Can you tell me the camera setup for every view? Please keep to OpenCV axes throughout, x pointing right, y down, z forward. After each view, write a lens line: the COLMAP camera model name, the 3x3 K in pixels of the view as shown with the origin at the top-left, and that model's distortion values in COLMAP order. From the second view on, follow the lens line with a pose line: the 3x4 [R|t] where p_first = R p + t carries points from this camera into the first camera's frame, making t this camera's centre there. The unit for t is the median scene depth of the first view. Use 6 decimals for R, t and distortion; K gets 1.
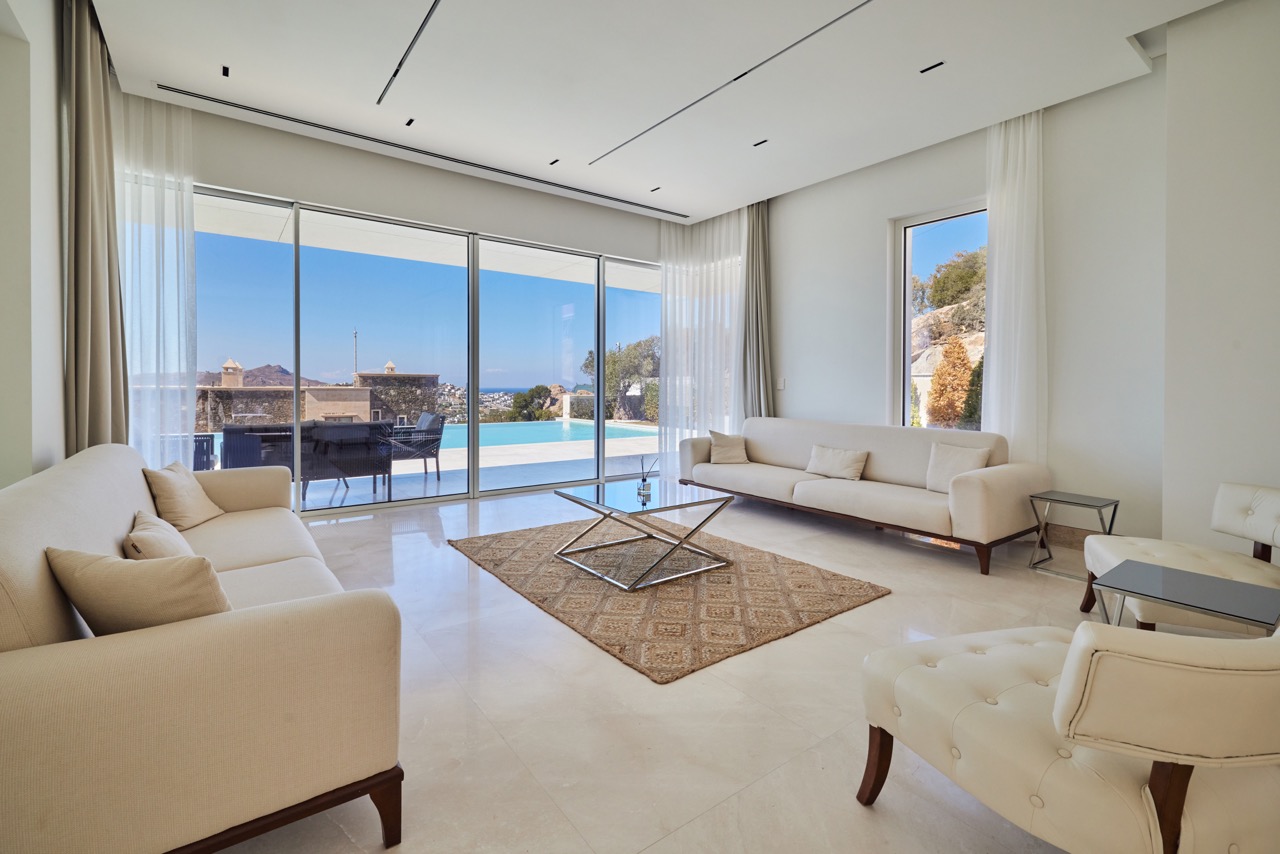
lens RADIAL K [[546.3, 0, 636.3], [0, 546.3, 390.1], [0, 0, 1]] dist [0.001768, 0.000594]
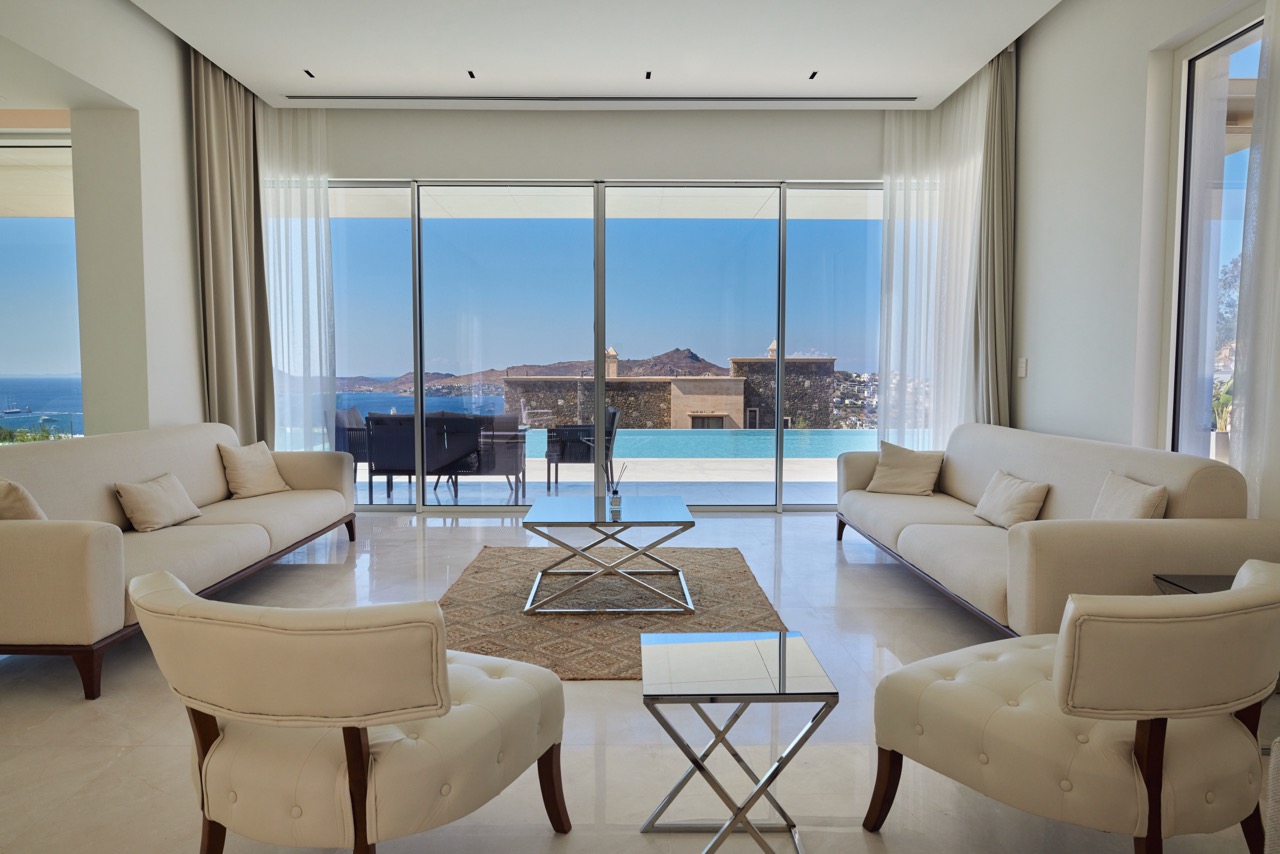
lens RADIAL K [[851.7, 0, 640.0], [0, 851.7, 427.0], [0, 0, 1]] dist [0.001700, 0.000059]
pose [[0.801942, 0.032296, -0.596529, 0.599973], [-0.000475, 0.998572, 0.053423, 0.004418], [0.597402, -0.042558, 0.800812, 0.035376]]
